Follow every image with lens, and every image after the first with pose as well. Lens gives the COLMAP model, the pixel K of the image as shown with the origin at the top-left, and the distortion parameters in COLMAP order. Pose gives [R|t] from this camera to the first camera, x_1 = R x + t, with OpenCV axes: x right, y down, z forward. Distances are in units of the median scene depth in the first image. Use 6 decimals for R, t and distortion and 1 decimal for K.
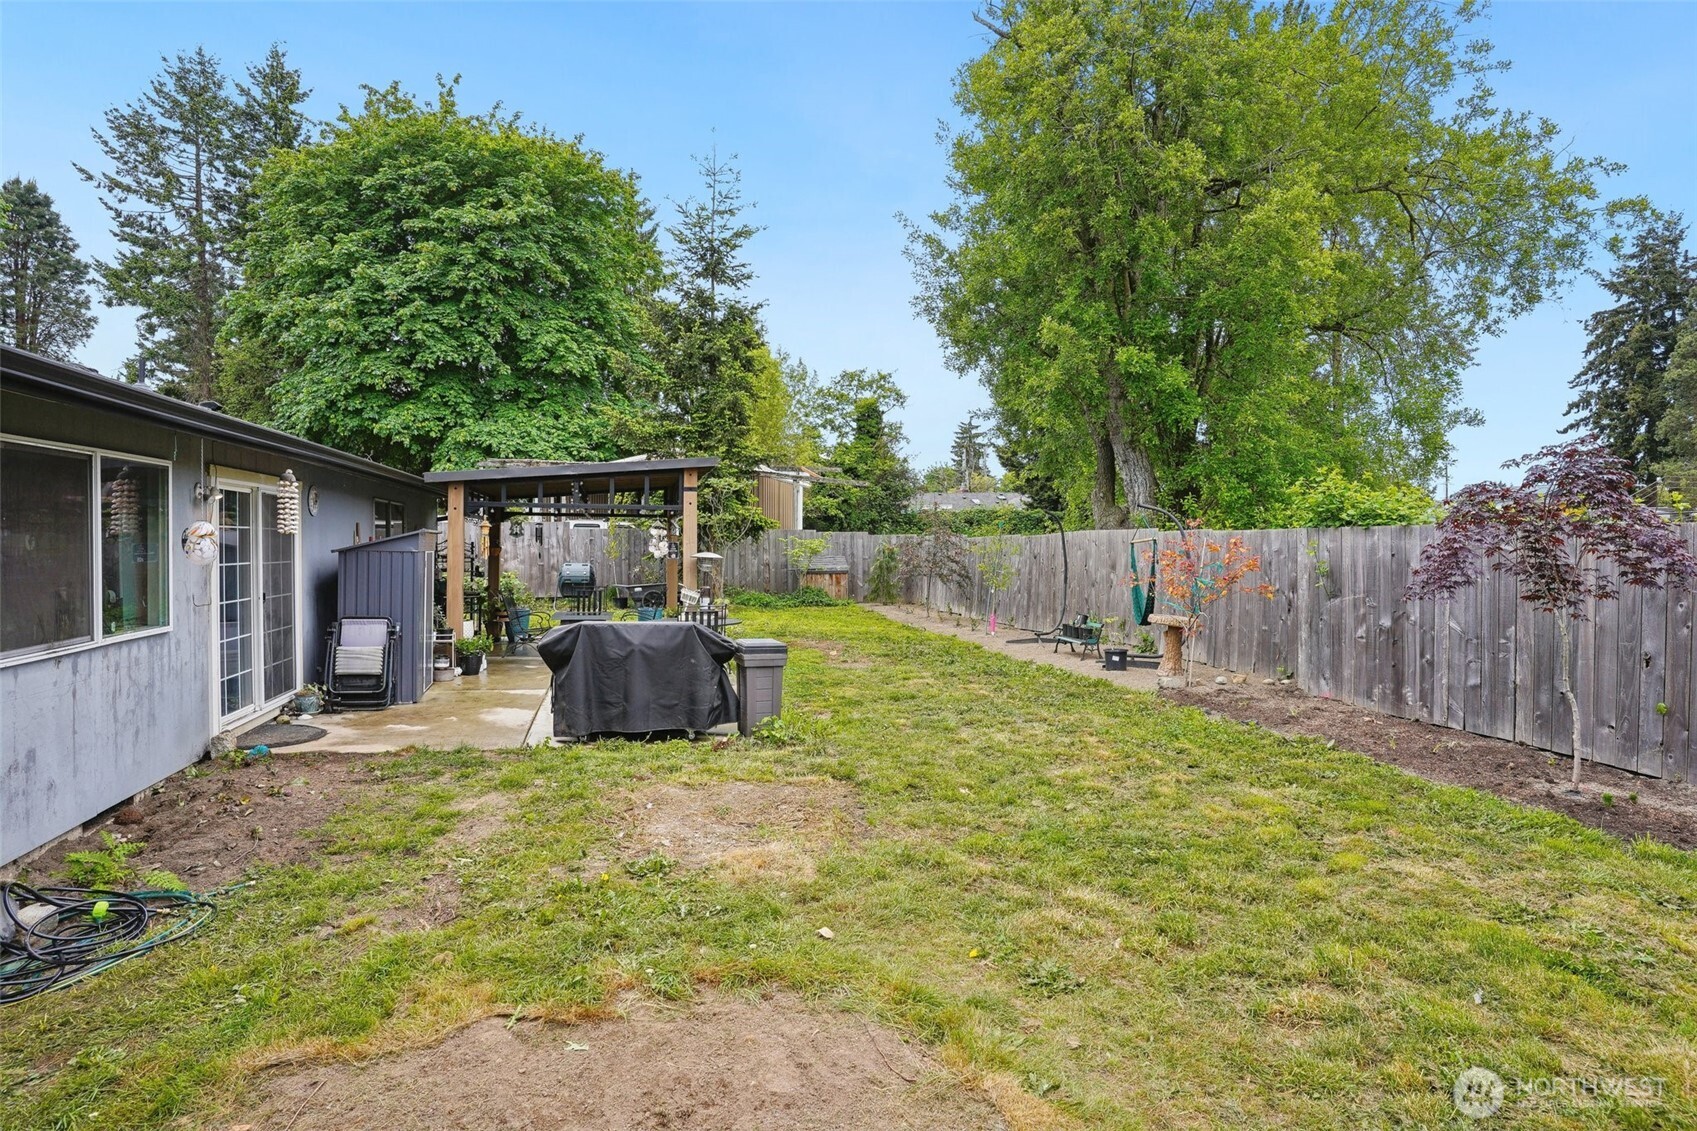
lens RADIAL K [[818.7, 0, 804.4], [0, 818.7, 555.1], [0, 0, 1]] dist [-0.060023, 0.010945]
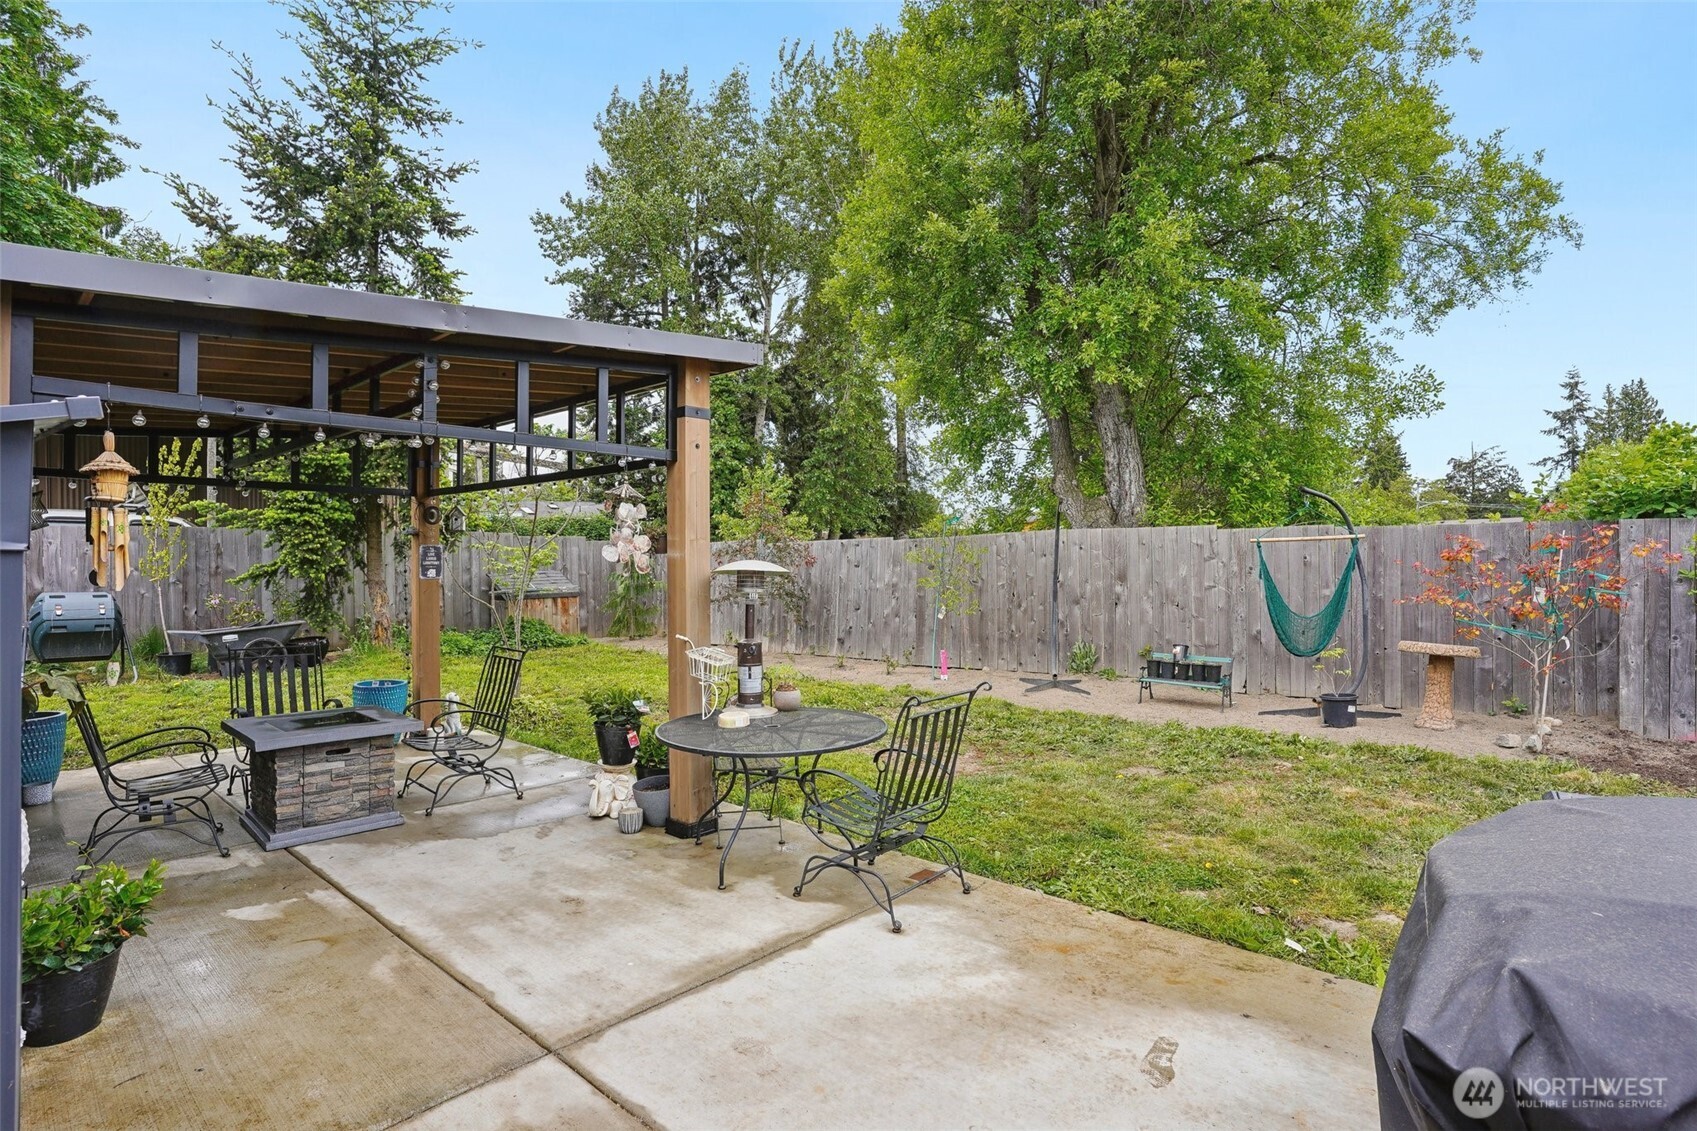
lens RADIAL K [[842.7, 0, 842.1], [0, 842.7, 554.9], [0, 0, 1]] dist [-0.064651, 0.018873]
pose [[0.818852, -0.006583, 0.573967, -0.077873], [0.016047, 0.999806, -0.011427, -0.000315], [-0.573781, 0.018568, 0.818799, 0.142509]]
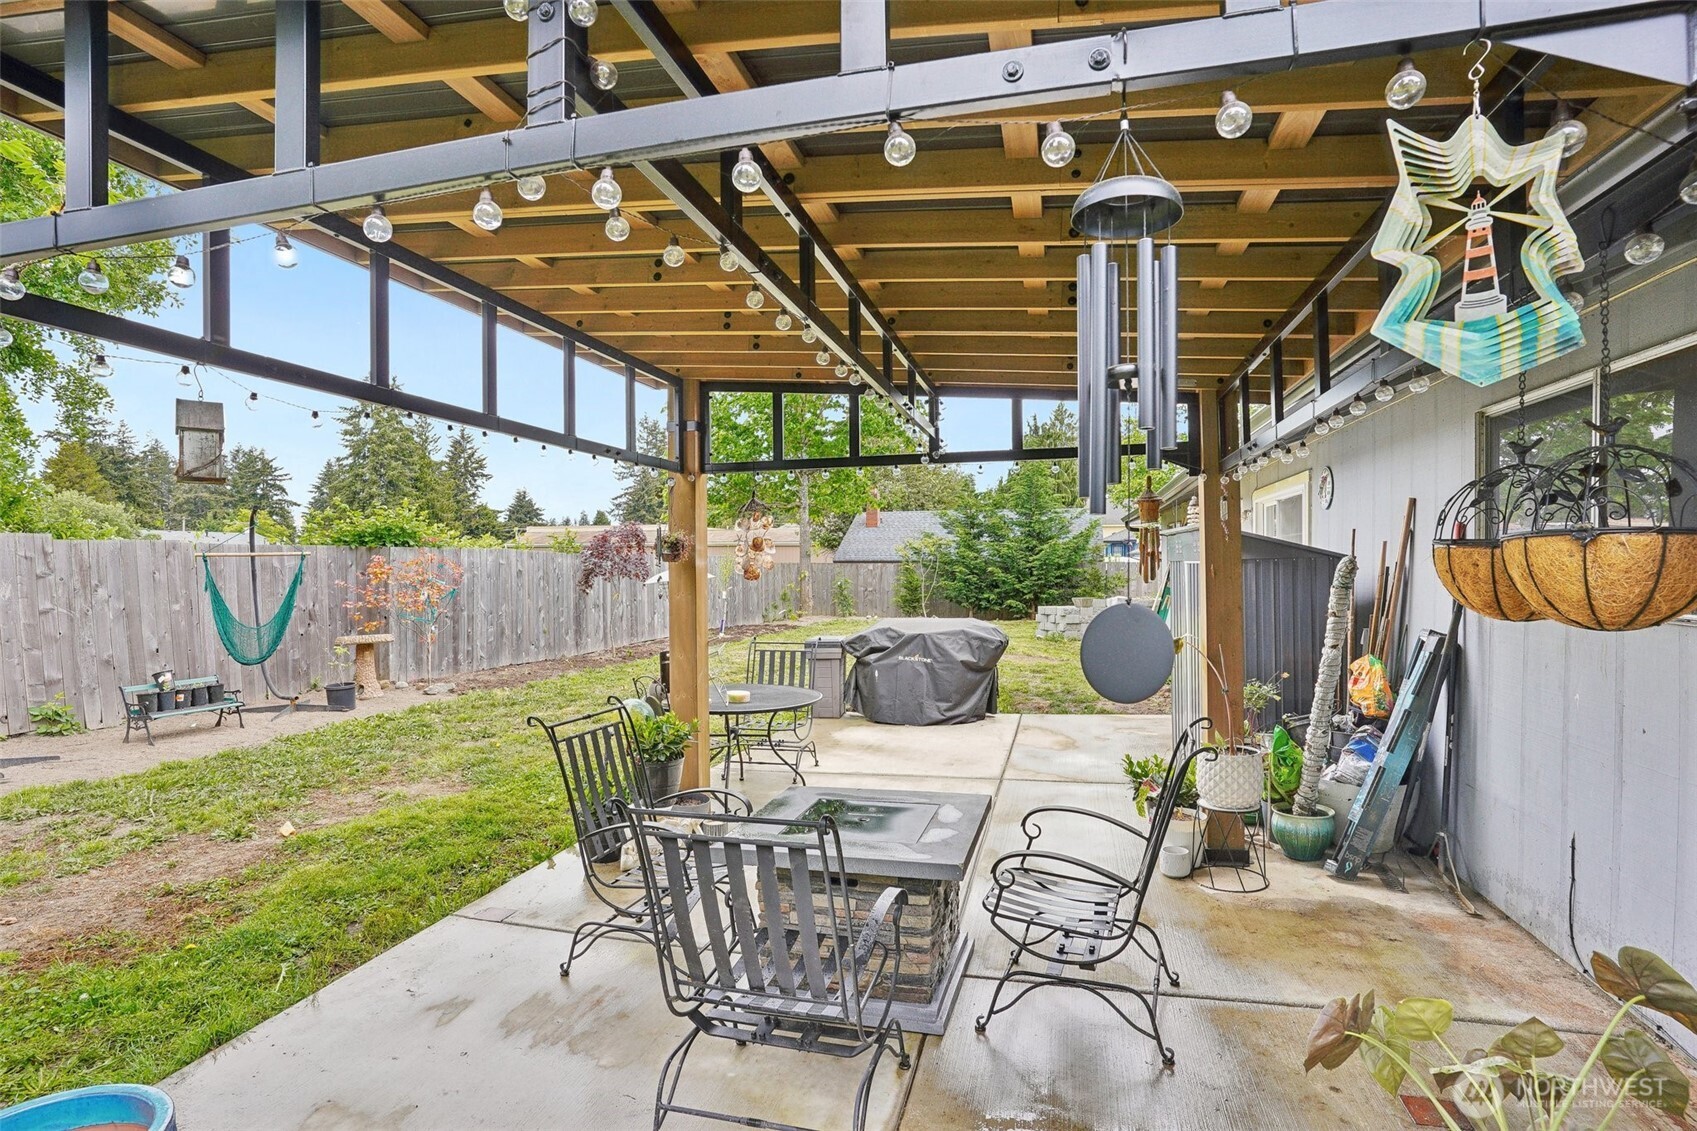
lens RADIAL K [[842.7, 0, 842.1], [0, 842.7, 554.9], [0, 0, 1]] dist [-0.064651, 0.018873]
pose [[-0.879955, 0.014569, 0.474835, -0.101190], [0.019463, 0.999796, 0.005393, -0.002093], [-0.474659, 0.013987, -0.880059, 0.321272]]
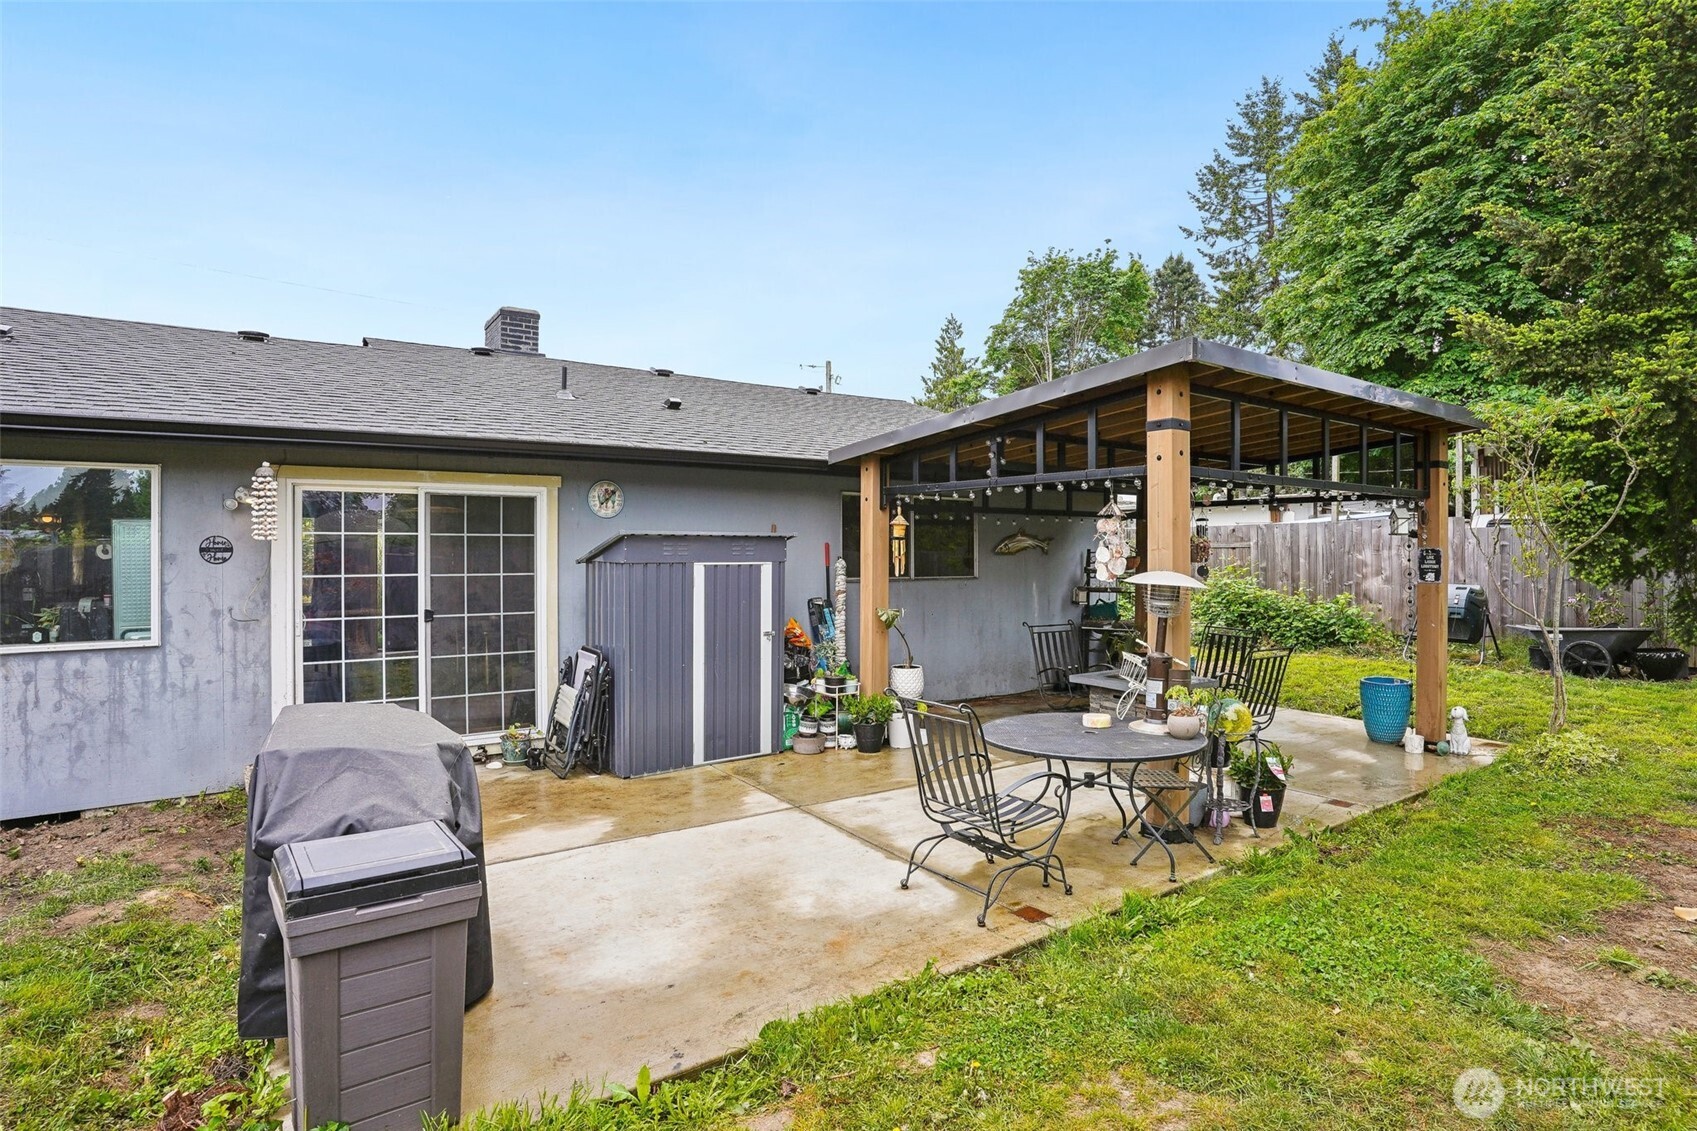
lens RADIAL K [[842.7, 0, 842.1], [0, 842.7, 554.9], [0, 0, 1]] dist [-0.064651, 0.018873]
pose [[0.381035, 0.002454, -0.924557, 0.047945], [-0.012721, 0.999916, -0.002589, -0.002192], [0.924473, 0.012748, 0.381034, 0.161292]]
